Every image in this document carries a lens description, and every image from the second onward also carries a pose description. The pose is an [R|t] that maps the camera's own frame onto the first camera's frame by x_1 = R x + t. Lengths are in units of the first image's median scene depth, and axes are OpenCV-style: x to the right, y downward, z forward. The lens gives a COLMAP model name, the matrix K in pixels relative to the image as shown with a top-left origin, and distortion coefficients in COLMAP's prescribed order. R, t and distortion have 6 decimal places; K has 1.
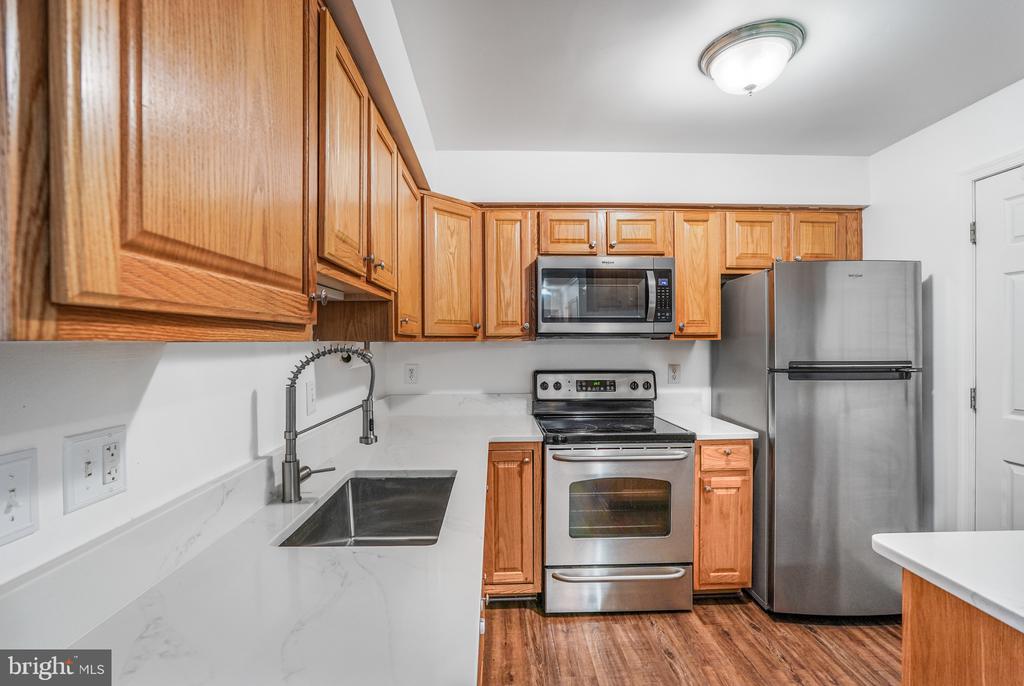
lens RADIAL K [[463.1, 0, 512.1], [0, 463.1, 347.4], [0, 0, 1]] dist [-0.048371, 0.019582]
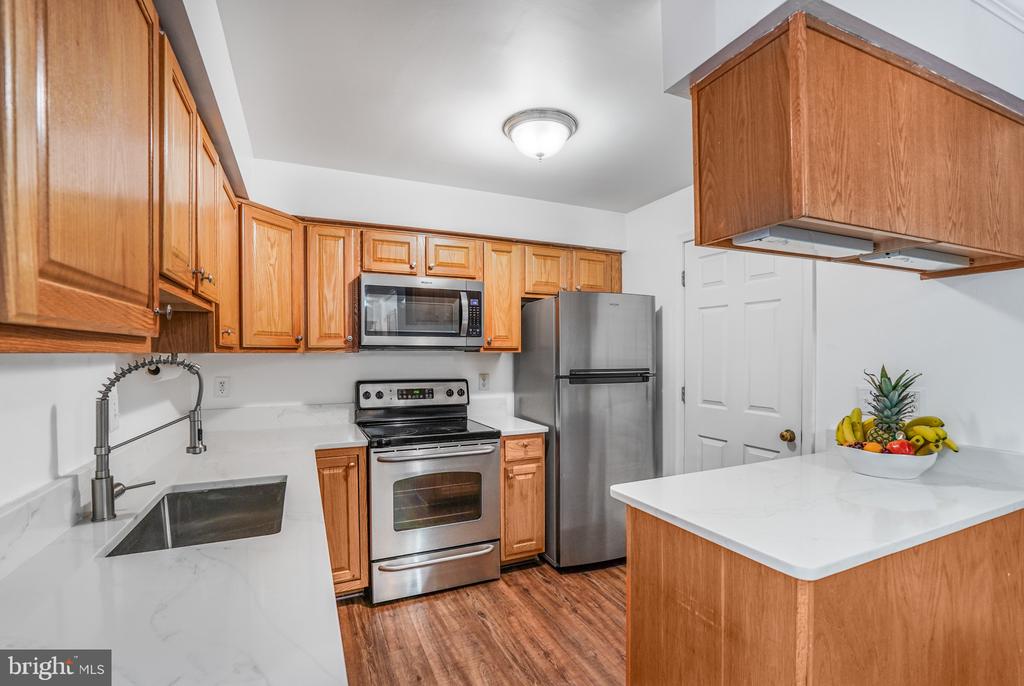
lens RADIAL K [[457.7, 0, 516.0], [0, 457.7, 363.2], [0, 0, 1]] dist [-0.050621, 0.018599]
pose [[0.920332, -0.005129, 0.391104, -0.028521], [0.001755, 0.999958, 0.008984, 0.001138], [-0.391134, -0.007582, 0.920303, -0.110760]]
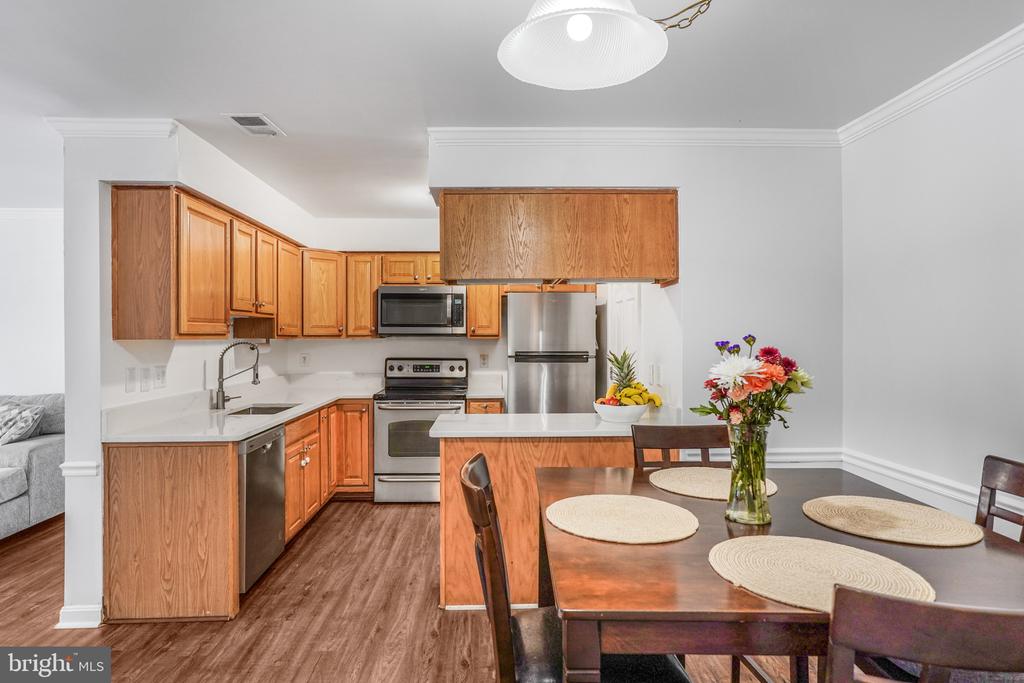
lens RADIAL K [[574.3, 0, 512.0], [0, 574.3, 341.5], [0, 0, 1]] dist [-0.016140, 0.000529]
pose [[0.999871, 0.004363, 0.015485, 0.534547], [-0.004280, 0.999976, -0.005370, 0.005213], [-0.015508, 0.005303, 0.999866, -1.085511]]
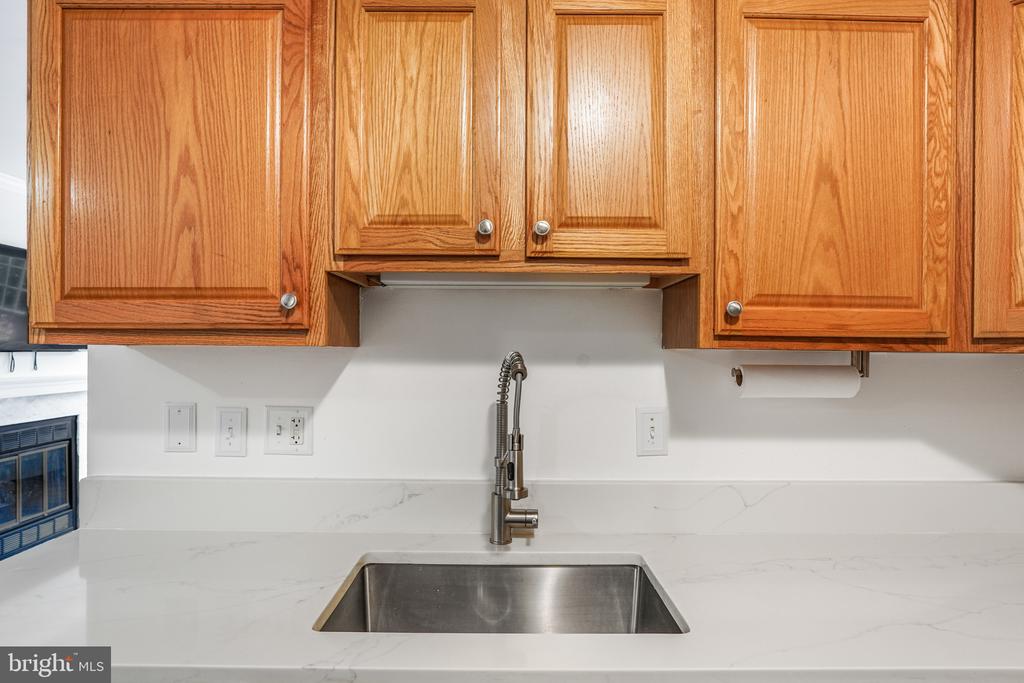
lens RADIAL K [[564.7, 0, 511.0], [0, 564.7, 354.1], [0, 0, 1]] dist [-0.030846, 0.000487]
pose [[-0.023070, 0.005354, -0.999720, 0.308534], [-0.021119, 0.999760, 0.005841, -0.005299], [0.999511, 0.021247, -0.022952, 0.595881]]
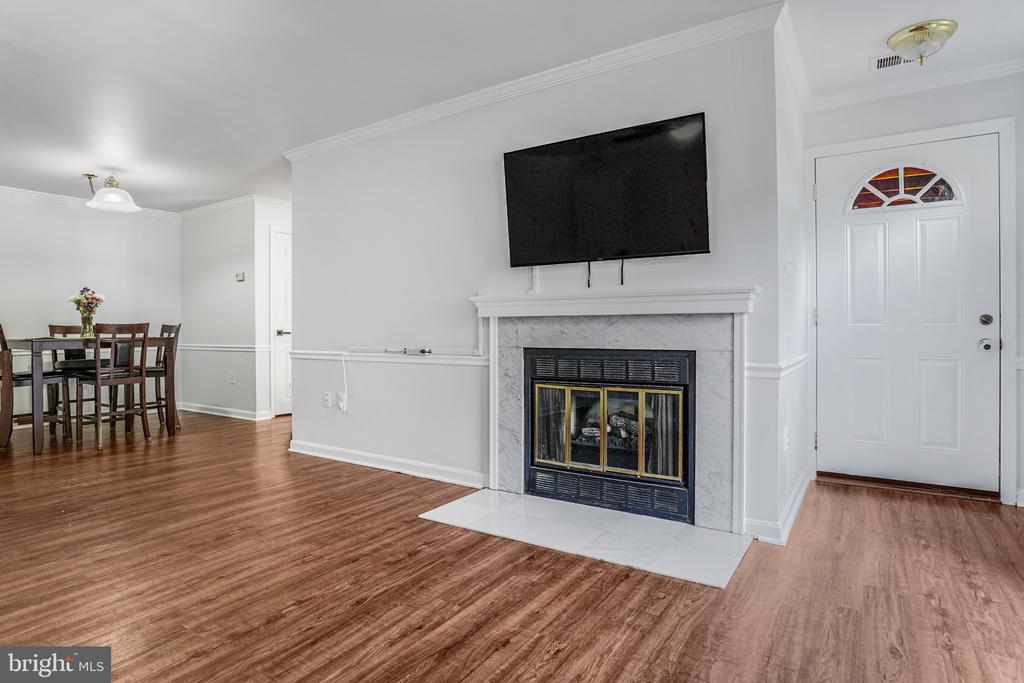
lens RADIAL K [[551.3, 0, 512.0], [0, 551.3, 341.5], [0, 0, 1]] dist [-0.043761, 0.000393]
pose [[-0.821469, -0.004945, 0.570232, -1.777044], [0.011131, 0.999633, 0.024703, 0.179000], [-0.570145, 0.026640, -0.821112, 0.333527]]
